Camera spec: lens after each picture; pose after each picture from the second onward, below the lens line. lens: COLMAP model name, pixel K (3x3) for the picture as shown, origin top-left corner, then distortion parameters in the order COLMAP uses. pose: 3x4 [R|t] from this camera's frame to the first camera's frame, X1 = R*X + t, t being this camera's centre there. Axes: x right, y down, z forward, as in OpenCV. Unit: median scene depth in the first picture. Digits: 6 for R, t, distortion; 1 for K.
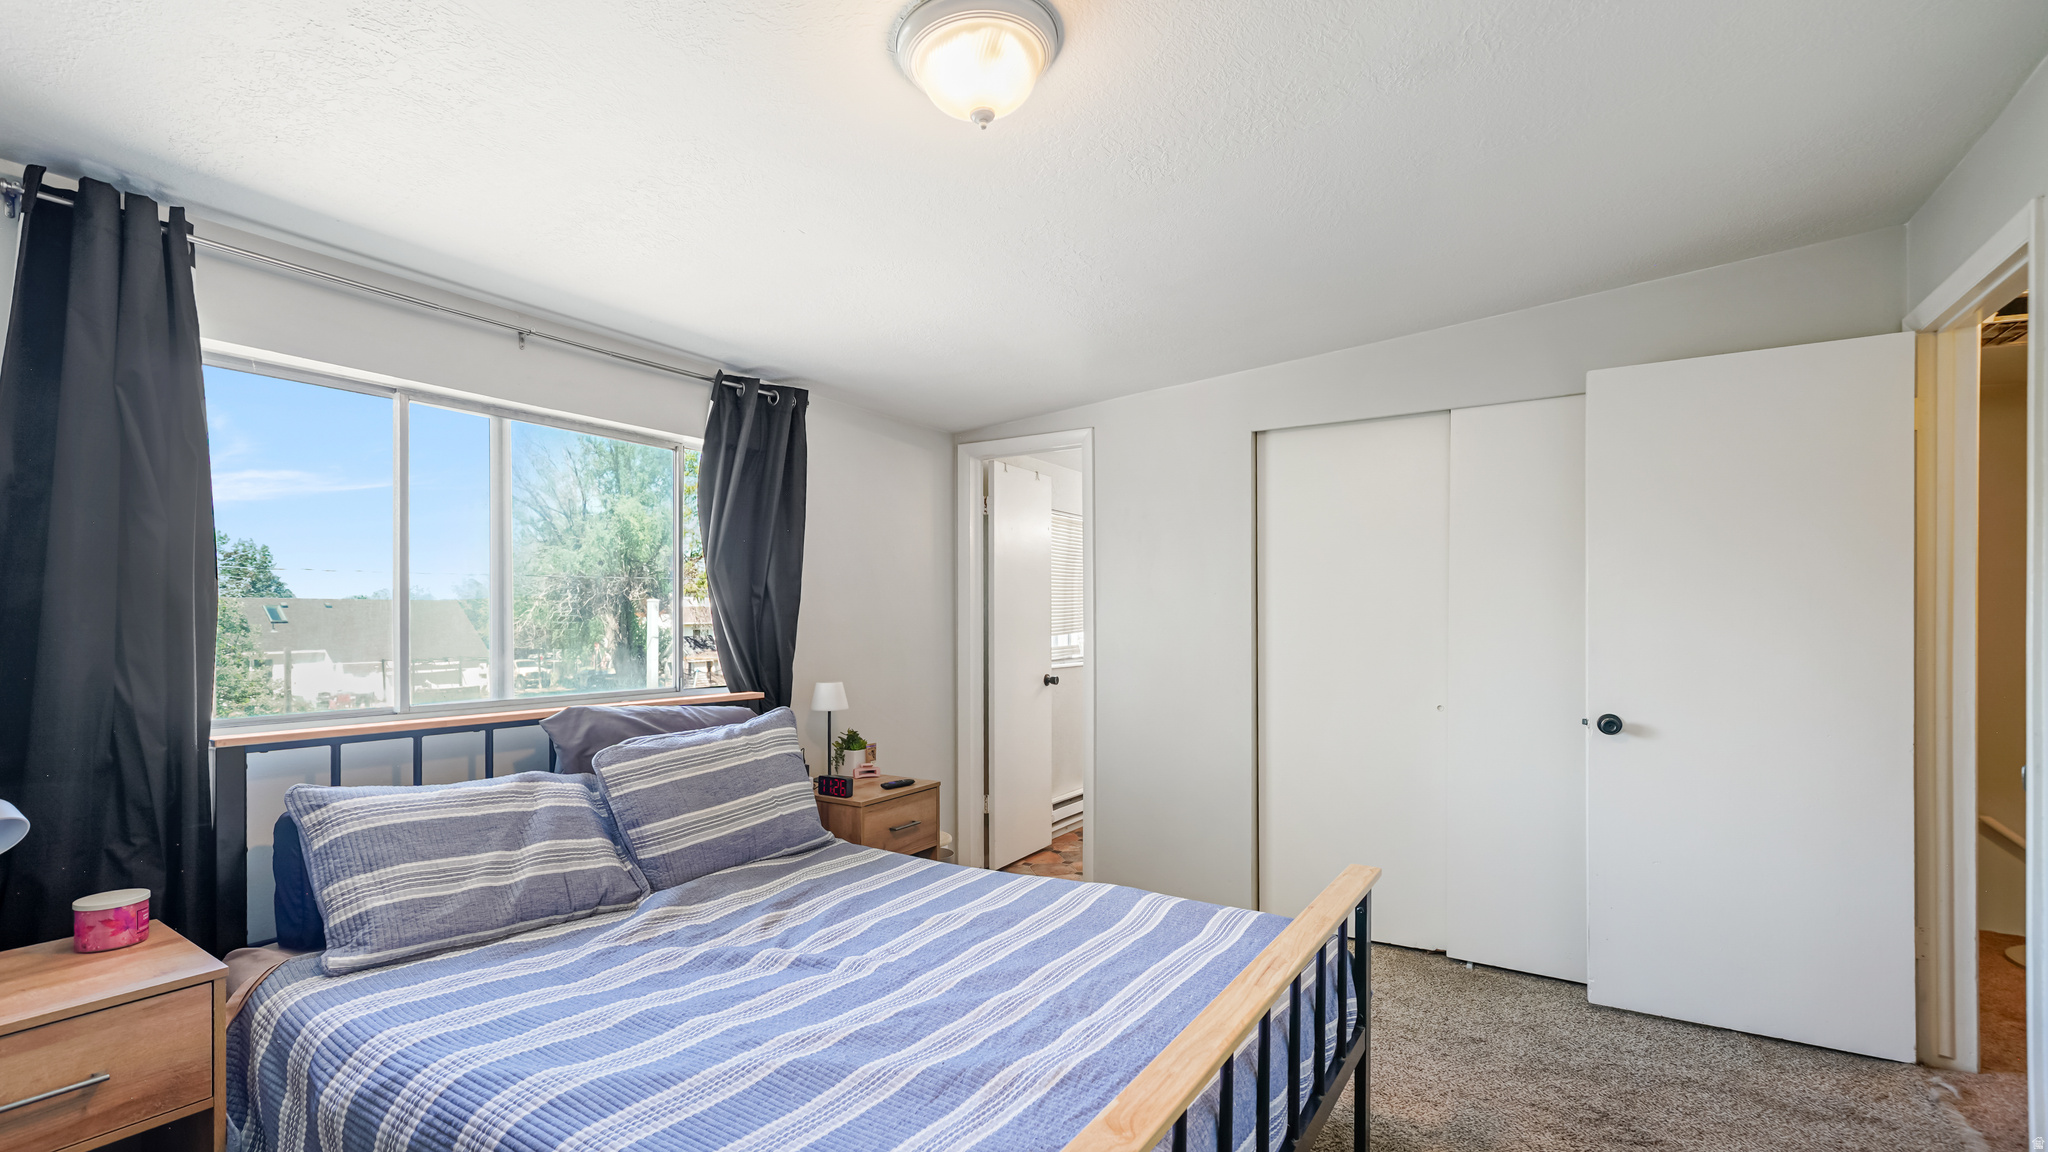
lens RADIAL K [[887.2, 0, 1013.3], [0, 887.2, 622.9], [0, 0, 1]] dist [0.003923, 0.001923]
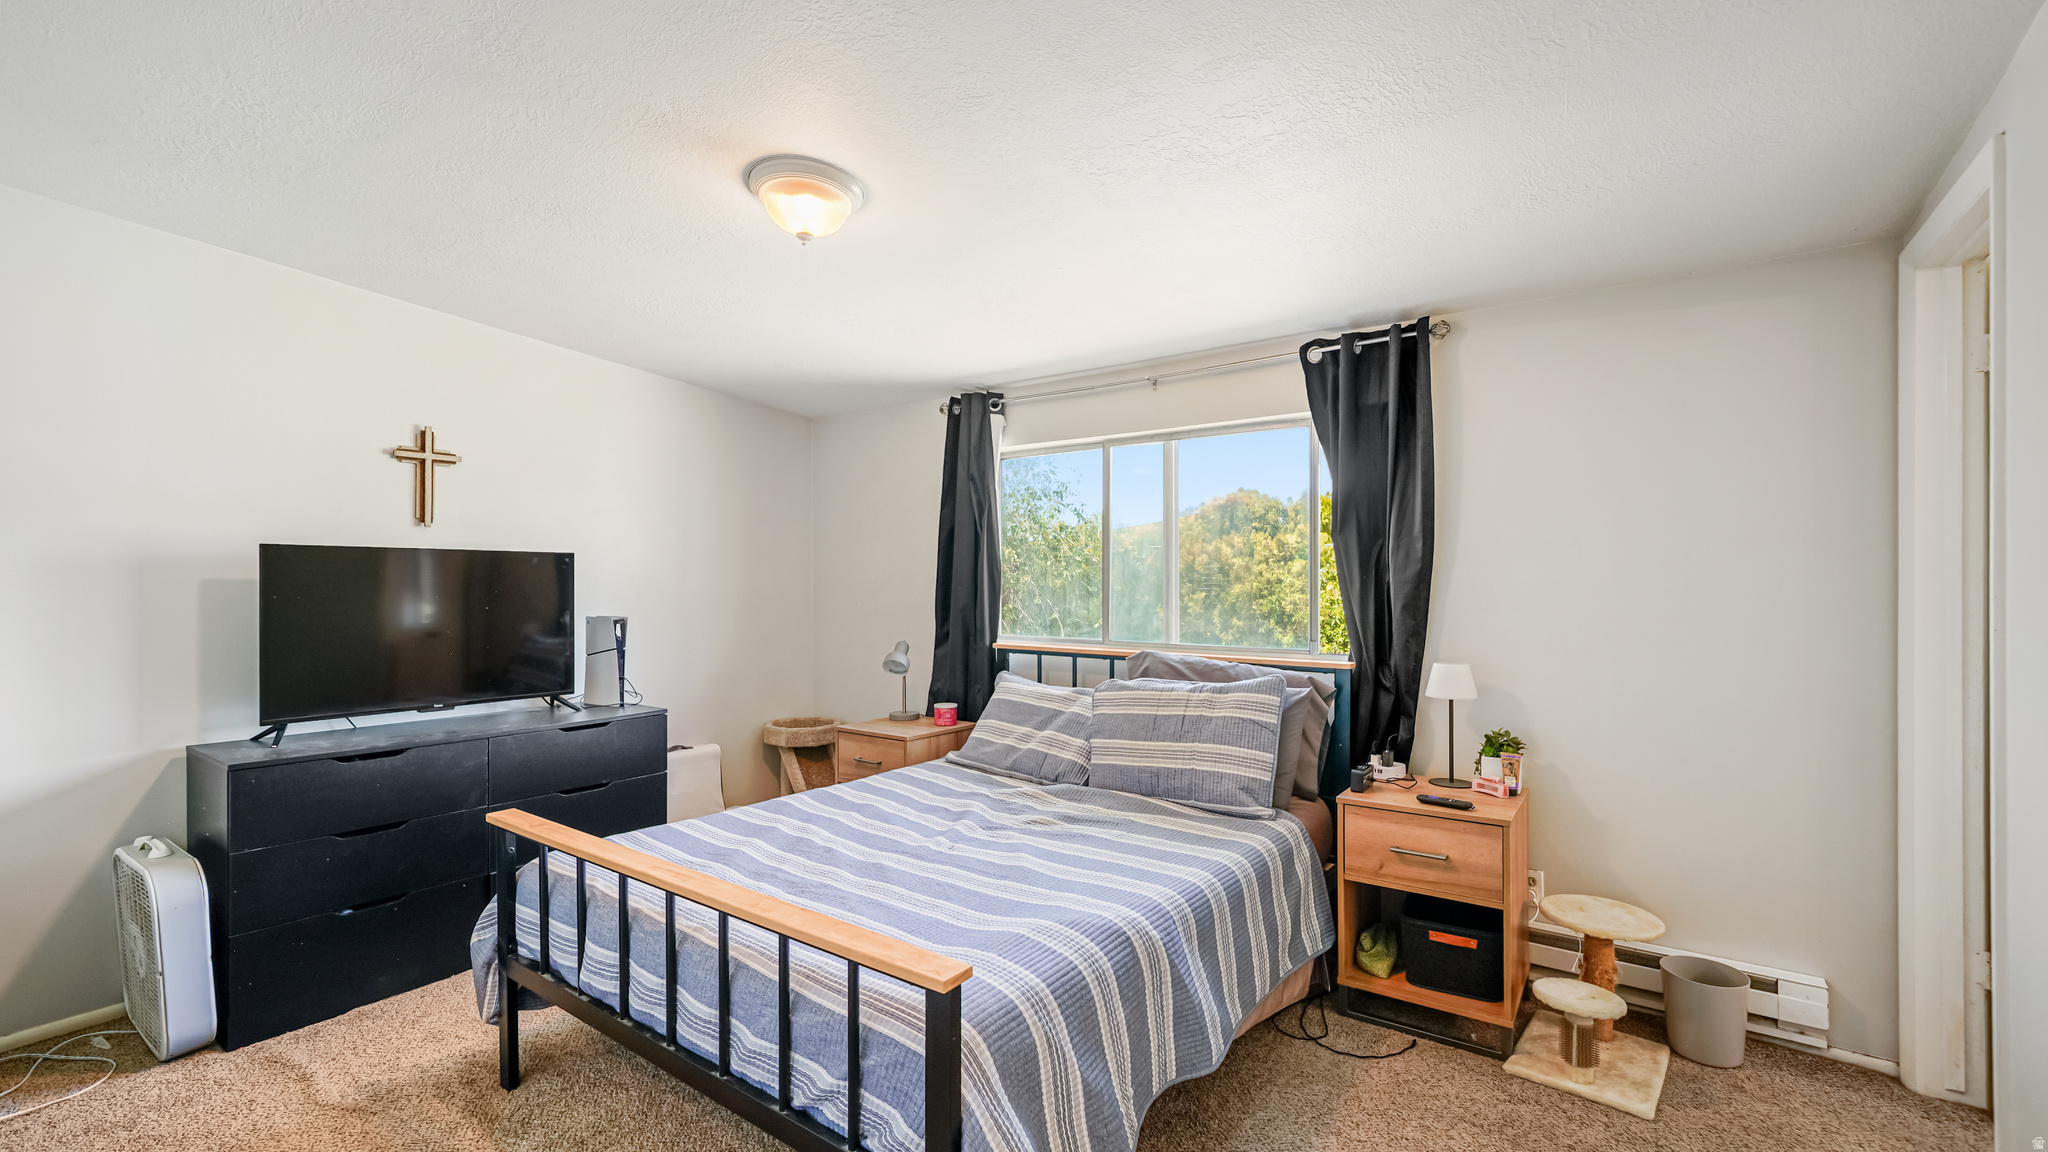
lens RADIAL K [[887.2, 0, 1023.4], [0, 887.2, 578.2], [0, 0, 1]] dist [0.003923, 0.001923]
pose [[-0.072087, -0.008297, -0.997364, 1.032802], [-0.002204, 0.999964, -0.008160, -0.004262], [0.997396, 0.001610, -0.072102, 1.095867]]
